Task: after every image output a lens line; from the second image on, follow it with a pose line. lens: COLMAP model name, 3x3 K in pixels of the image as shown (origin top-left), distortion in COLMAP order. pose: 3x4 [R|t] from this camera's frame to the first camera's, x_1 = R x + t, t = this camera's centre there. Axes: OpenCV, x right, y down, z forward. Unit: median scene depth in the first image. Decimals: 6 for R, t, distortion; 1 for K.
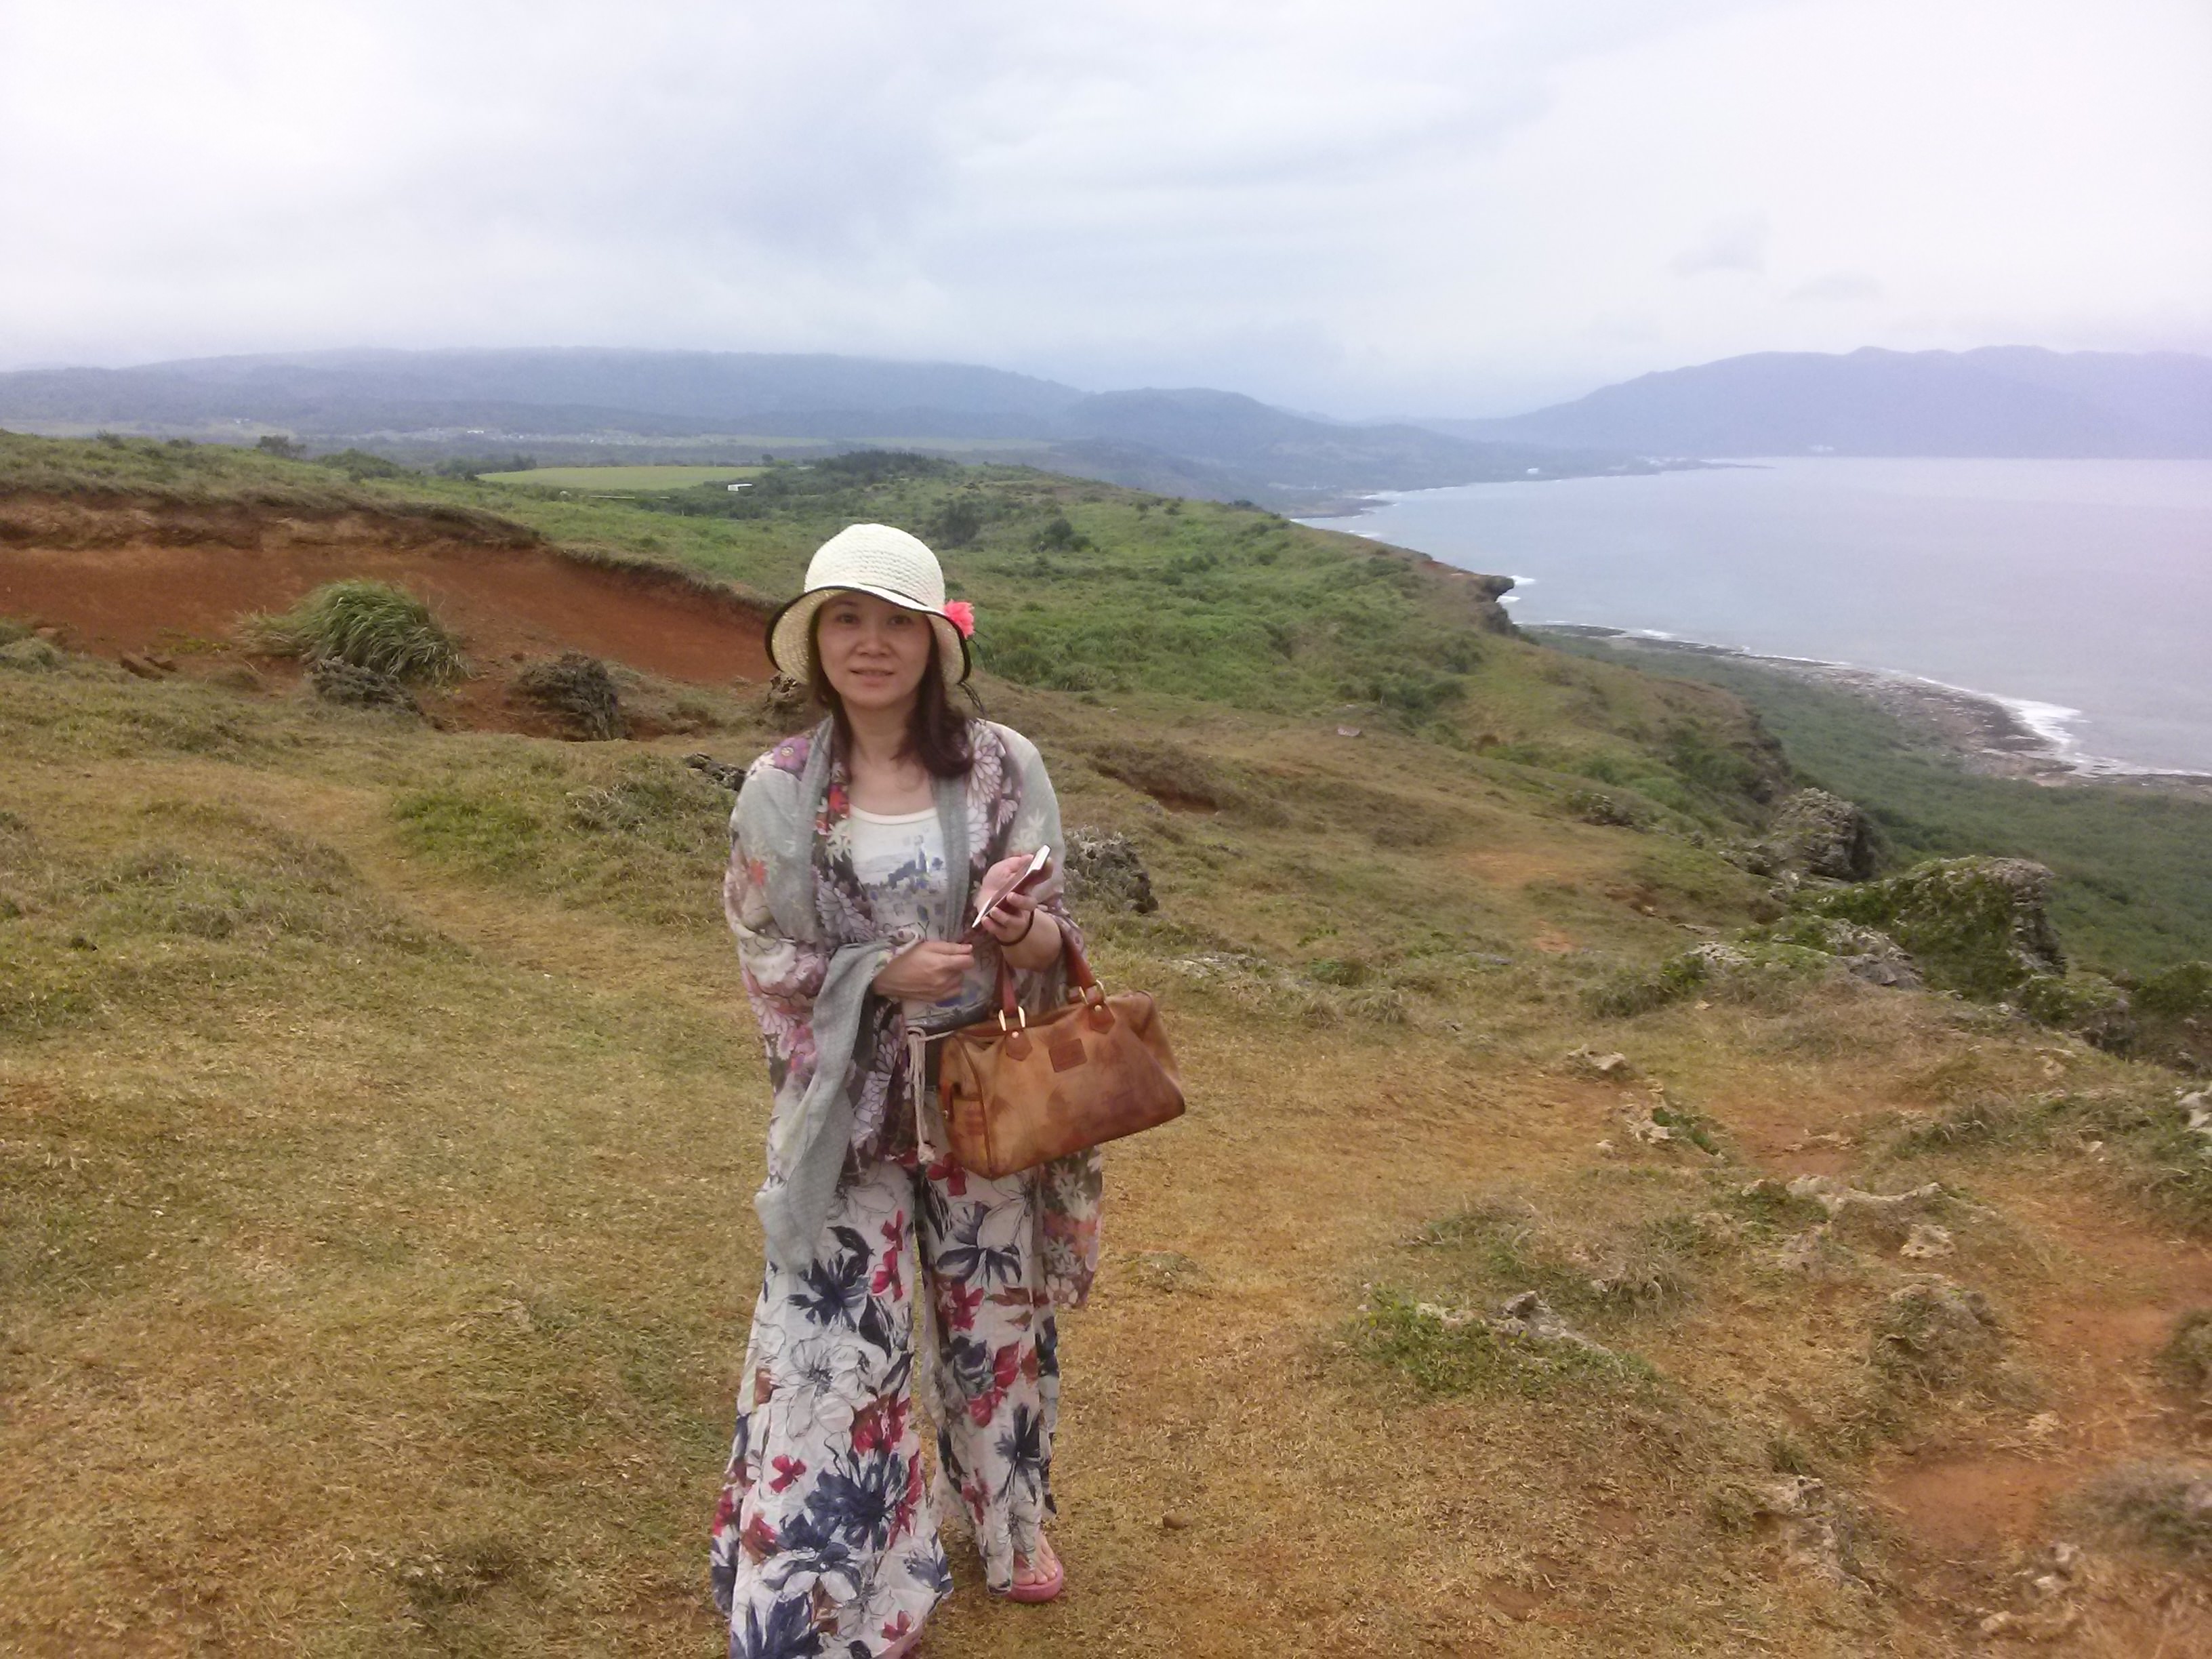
lens RADIAL K [[1952.2, 0, 1097.8], [0, 1952.2, 833.0], [0, 0, 1]] dist [0.097355, -0.298273]
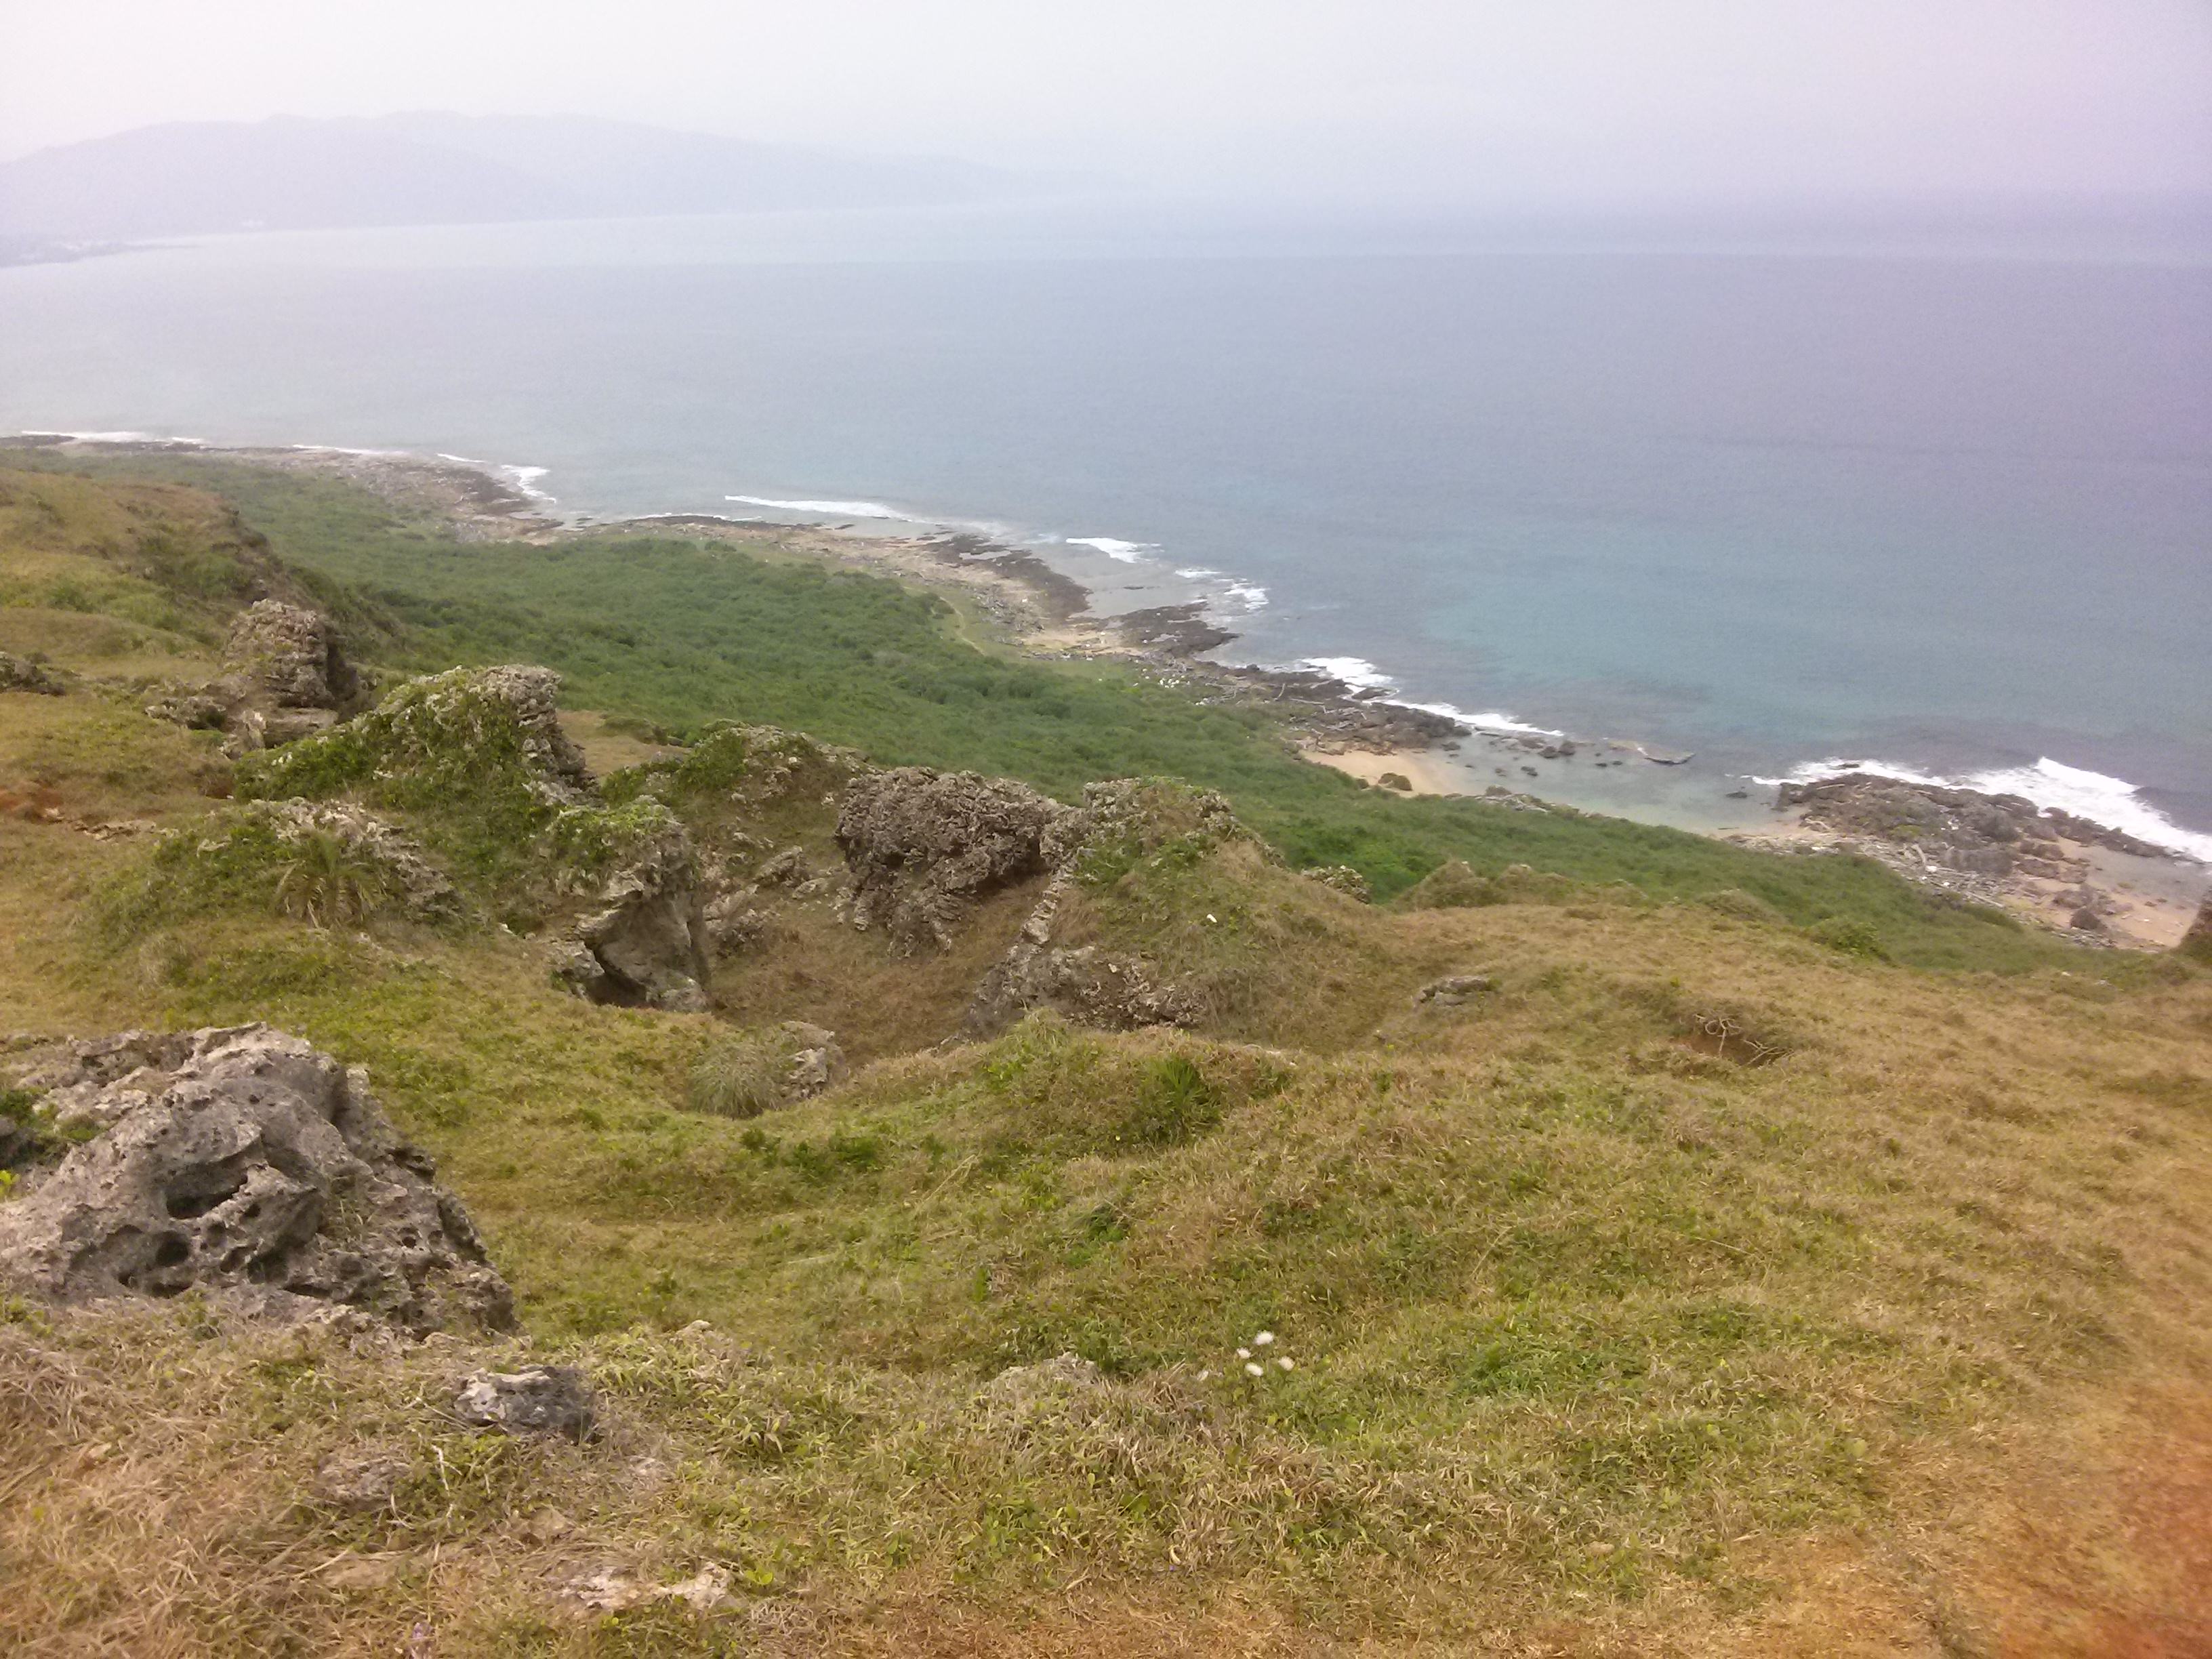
lens RADIAL K [[1952.2, 0, 1102.8], [0, 1952.2, 843.9], [0, 0, 1]] dist [0.097355, -0.298273]
pose [[0.739061, -0.227667, 0.634000, 0.101726], [0.153957, 0.973334, 0.170052, -0.011447], [-0.655809, -0.028070, 0.754404, 0.198680]]
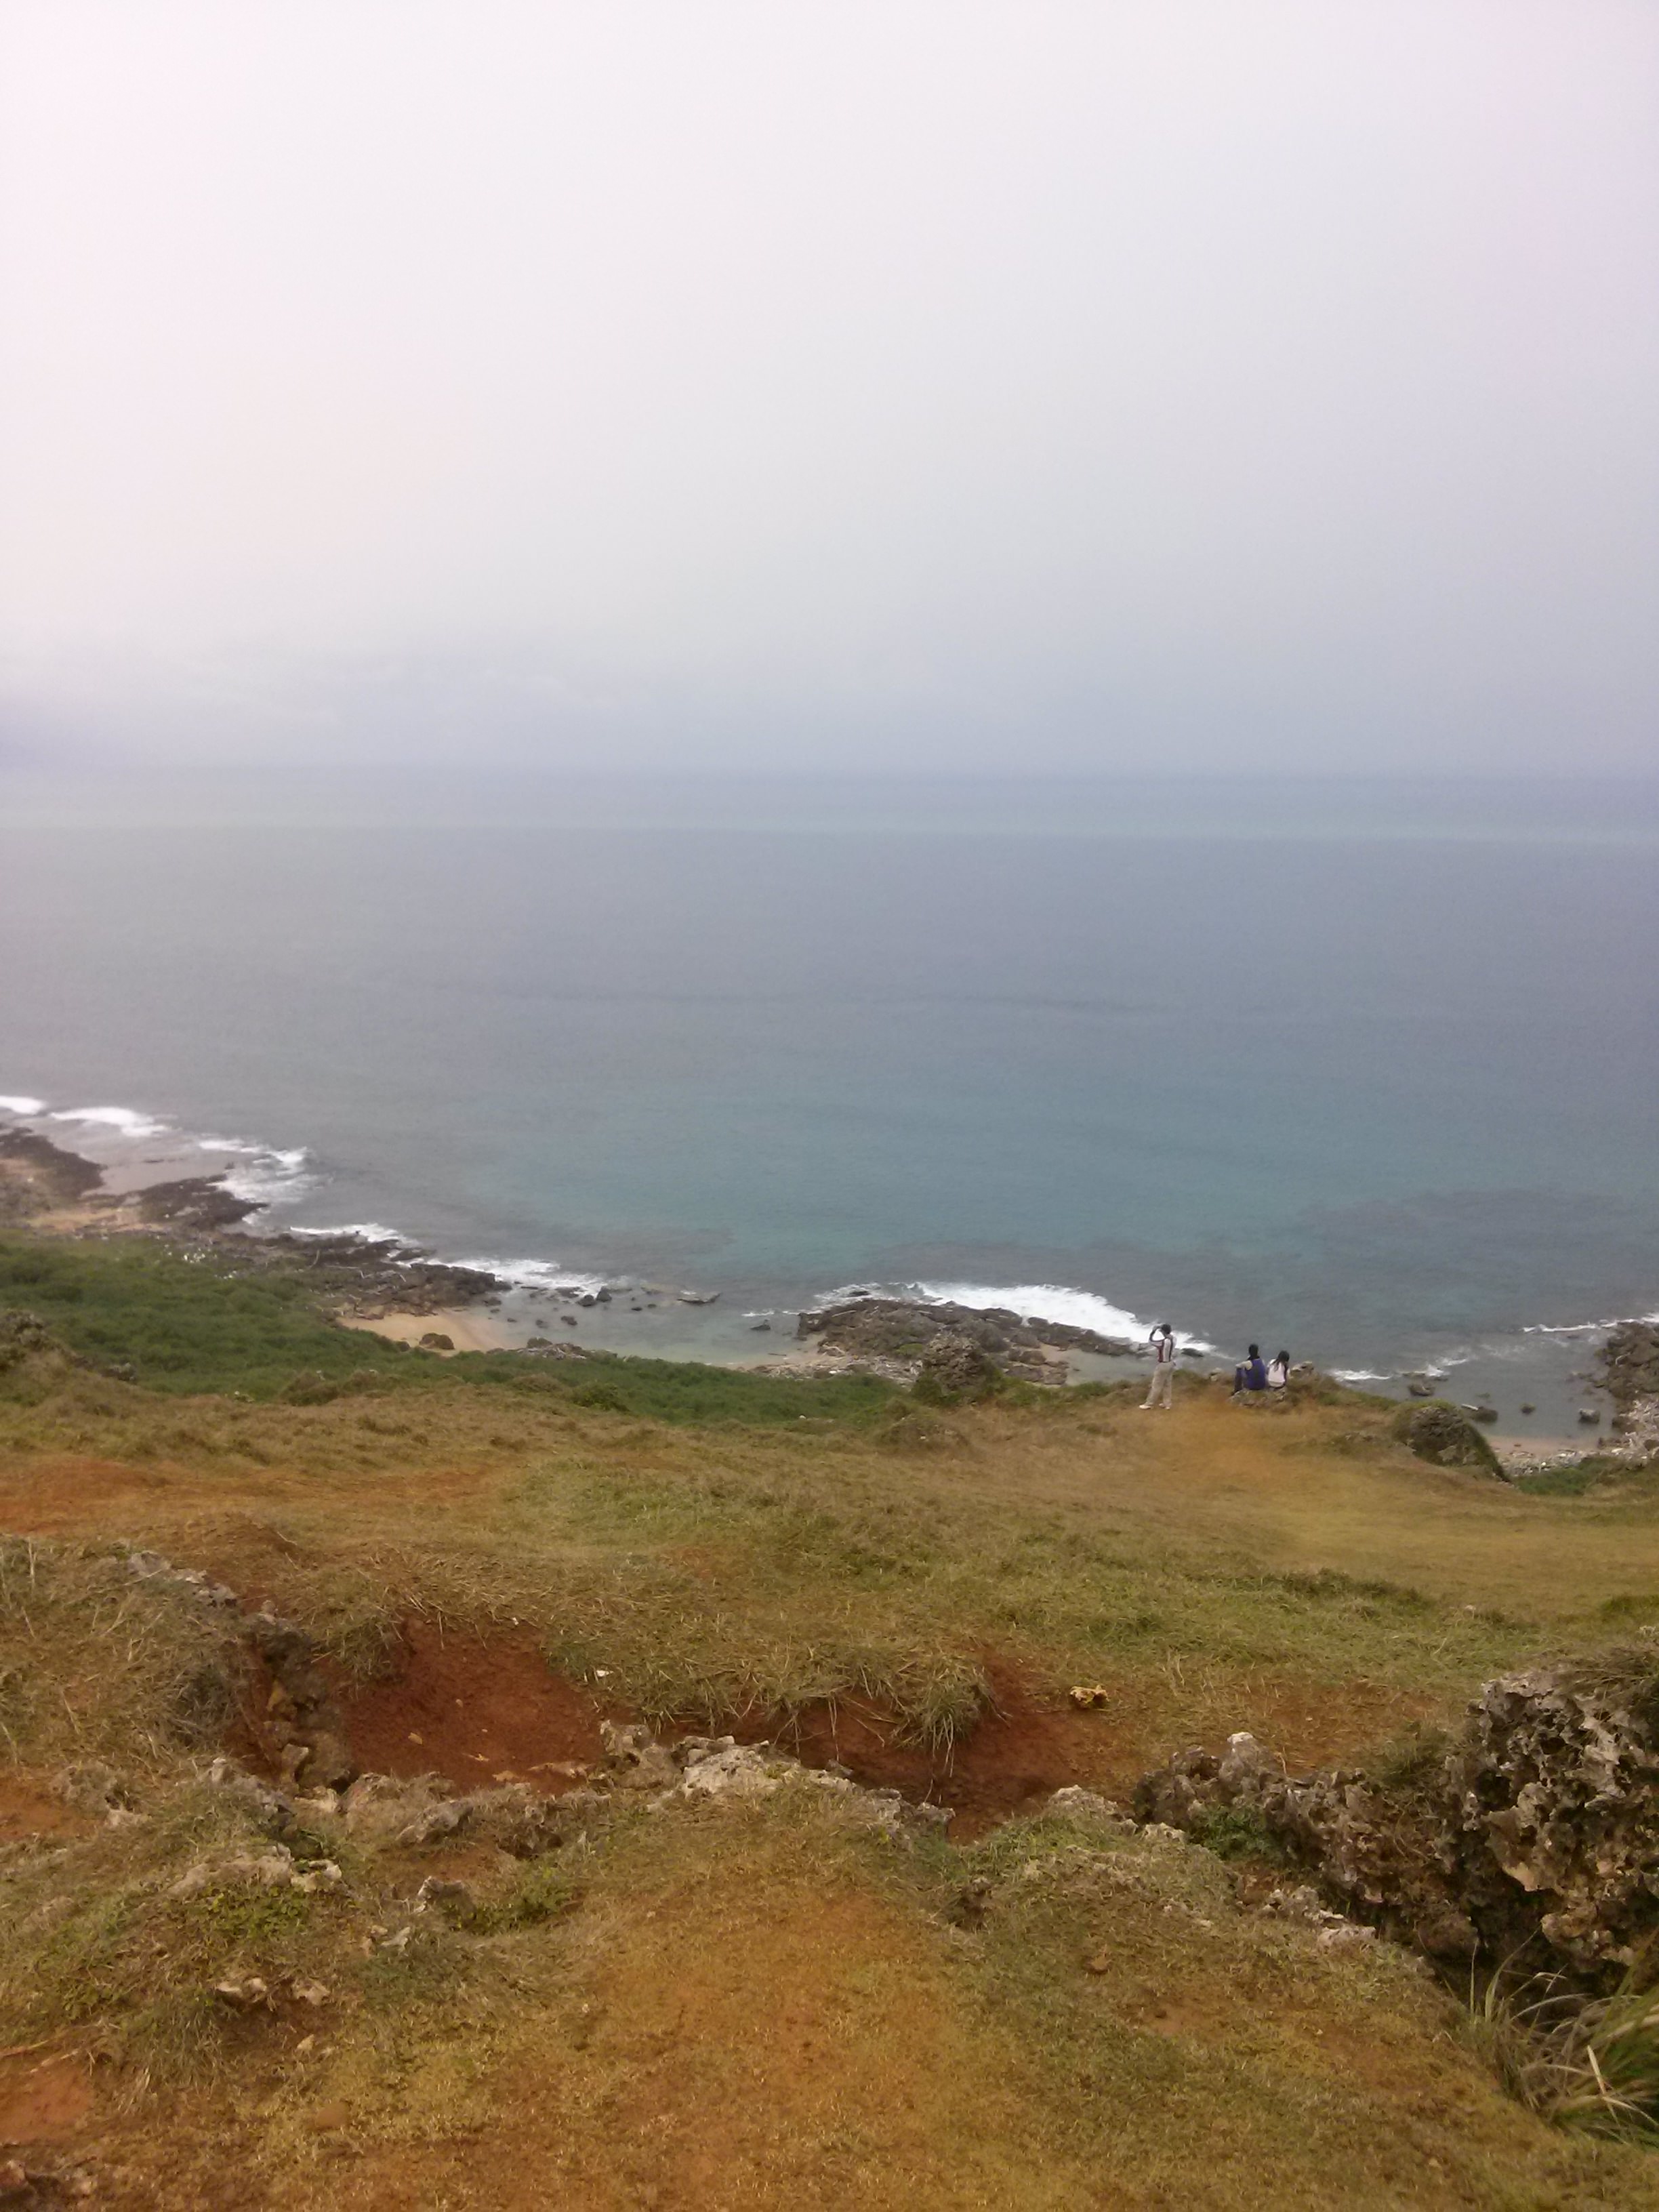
lens RADIAL K [[1953.6, 0, 822.5], [0, 1953.6, 1083.6], [0, 0, 1]] dist [0.025597, -0.093504]
pose [[0.467472, -0.144976, 0.872039, 0.058962], [0.177399, 0.981778, 0.068122, -0.005168], [-0.866025, 0.122854, 0.484672, 0.090964]]
